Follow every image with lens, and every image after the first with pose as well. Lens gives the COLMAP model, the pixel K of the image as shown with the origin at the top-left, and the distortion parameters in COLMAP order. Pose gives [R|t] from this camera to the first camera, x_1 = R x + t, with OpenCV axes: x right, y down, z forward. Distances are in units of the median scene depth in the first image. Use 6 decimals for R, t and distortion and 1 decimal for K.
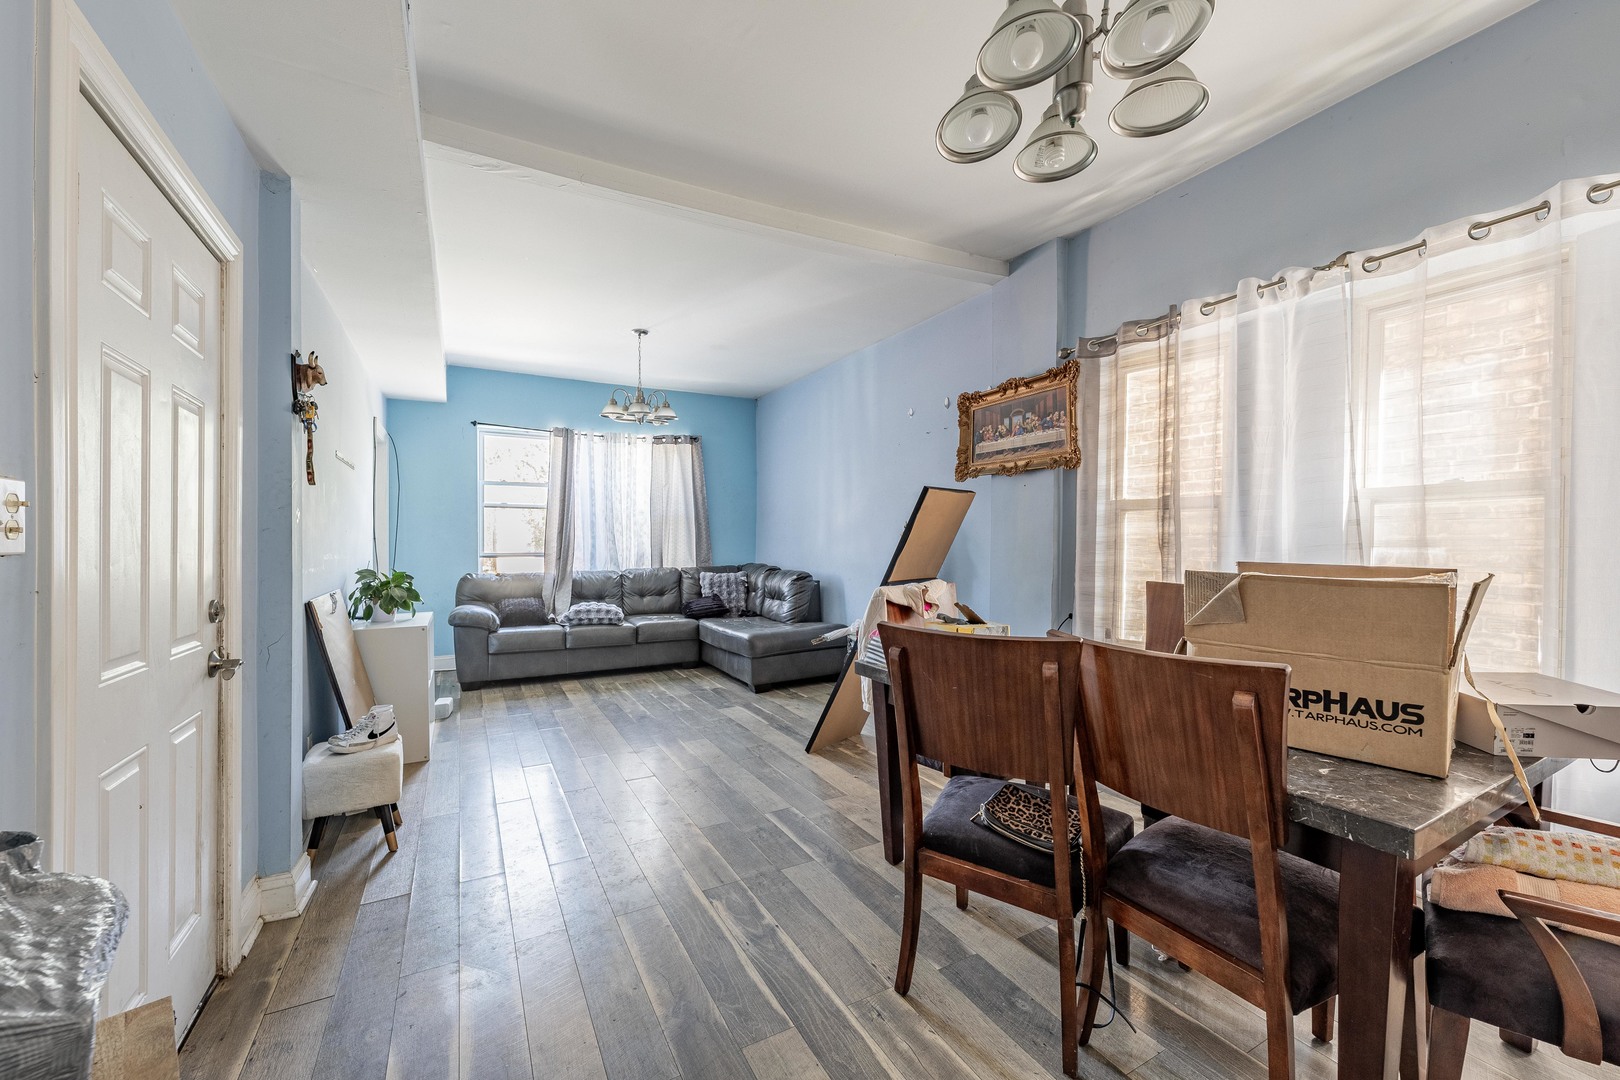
lens RADIAL K [[658.8, 0, 796.2], [0, 658.8, 548.7], [0, 0, 1]] dist [0.002480, -0.000669]
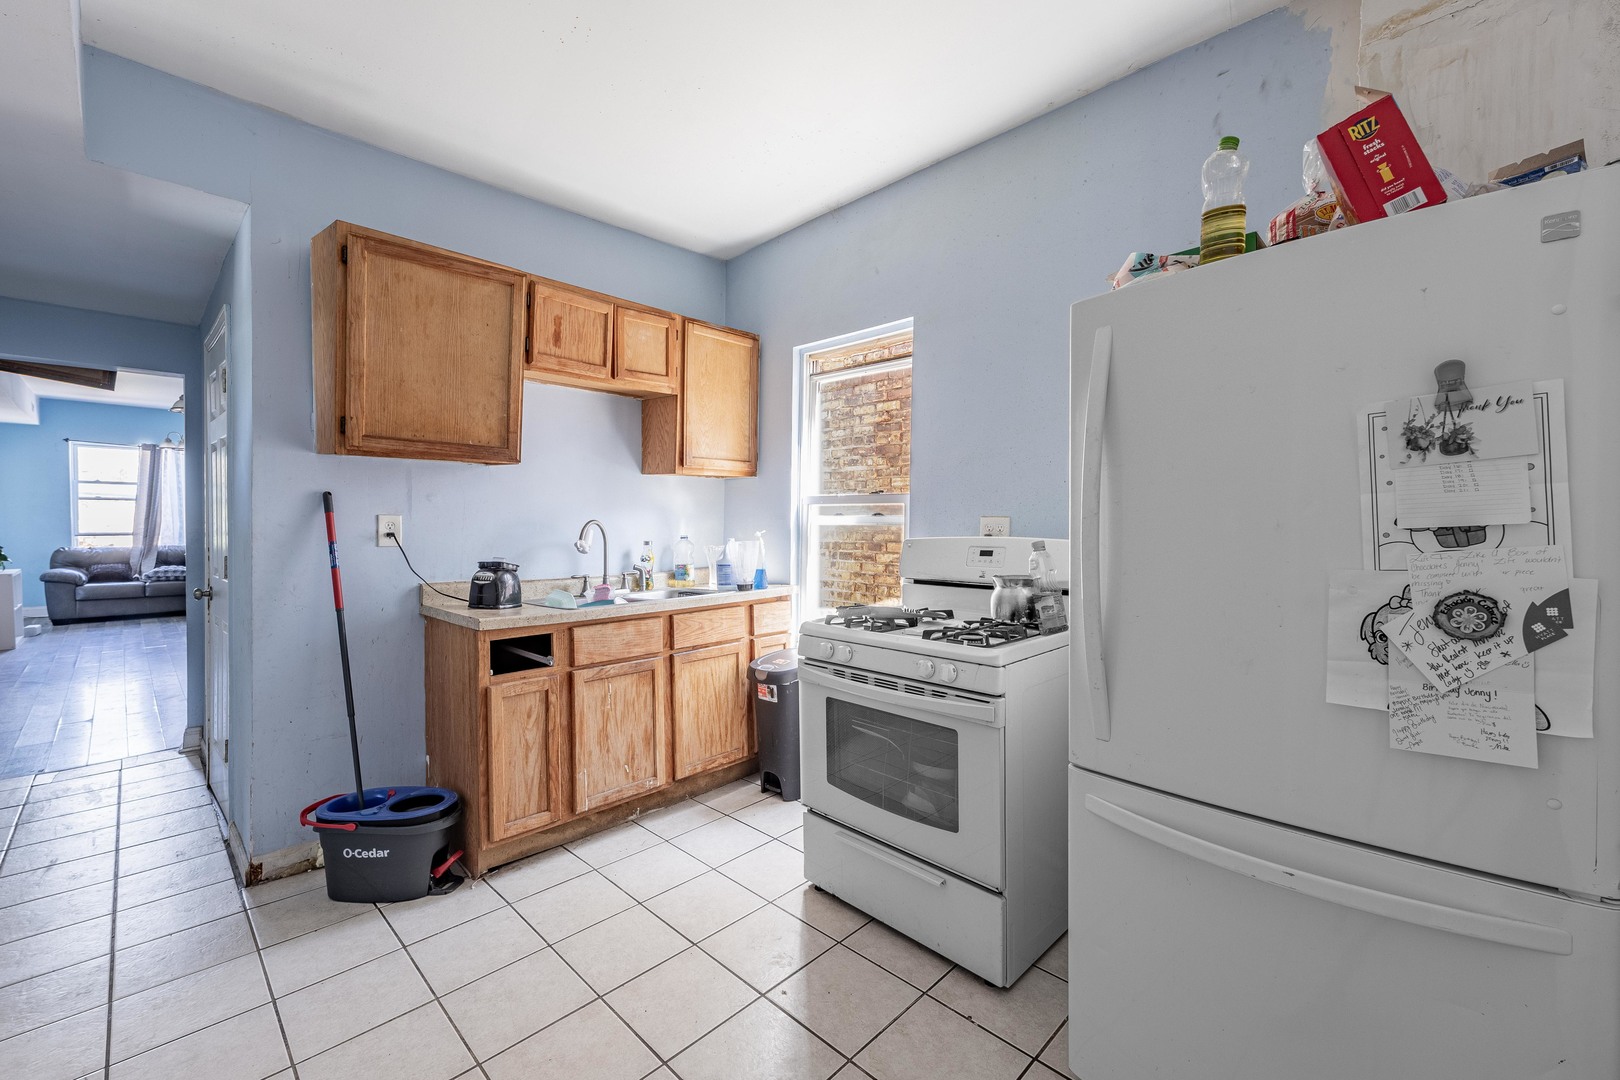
lens RADIAL K [[658.8, 0, 798.5], [0, 658.8, 535.4], [0, 0, 1]] dist [0.002480, -0.000669]
pose [[0.946755, -0.002439, 0.321946, 0.601080], [-0.001458, 0.999929, 0.011861, -0.007113], [-0.321952, -0.011699, 0.946684, -0.937947]]
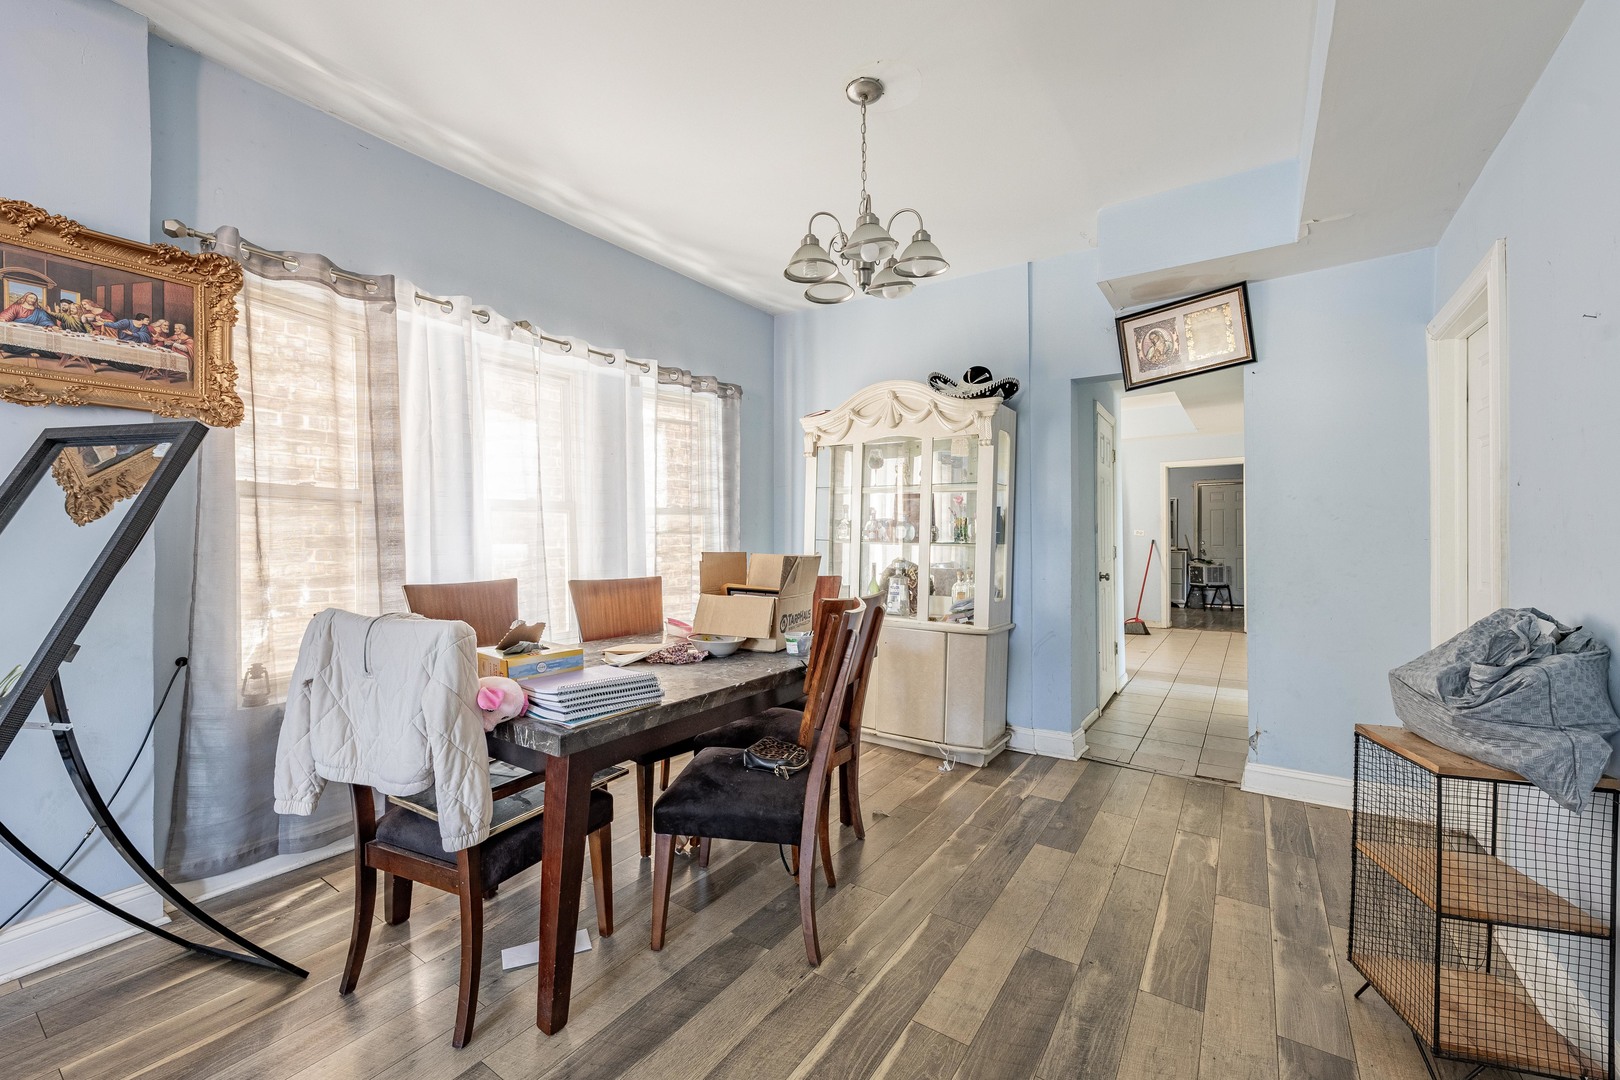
lens RADIAL K [[658.8, 0, 793.3], [0, 658.8, 541.9], [0, 0, 1]] dist [0.002480, -0.000669]
pose [[-0.477708, 0.001390, 0.878517, -0.266946], [0.013274, 0.999896, 0.005635, -0.004238], [-0.878418, 0.014353, -0.477677, 0.541843]]
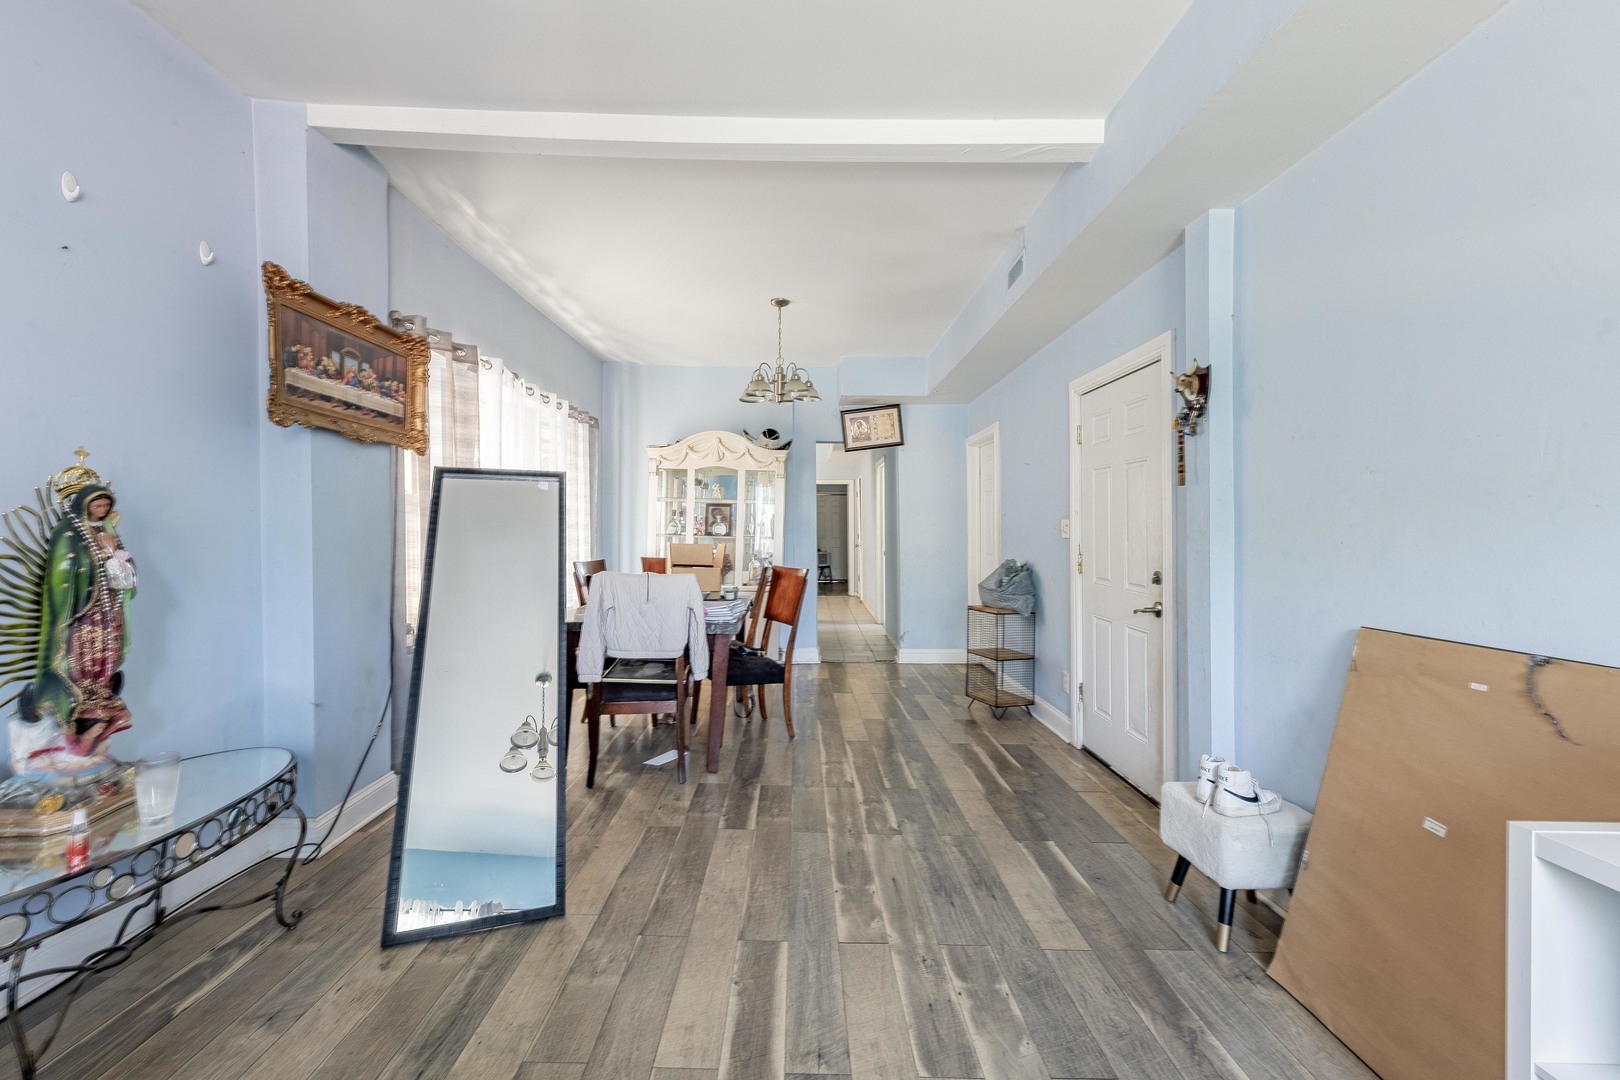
lens RADIAL K [[658.8, 0, 803.0], [0, 658.8, 529.4], [0, 0, 1]] dist [0.002480, -0.000669]
pose [[-0.896280, 0.003170, 0.443477, -0.305031], [0.005189, 0.999981, 0.003339, -0.012760], [-0.443458, 0.005293, -0.896280, 1.045125]]
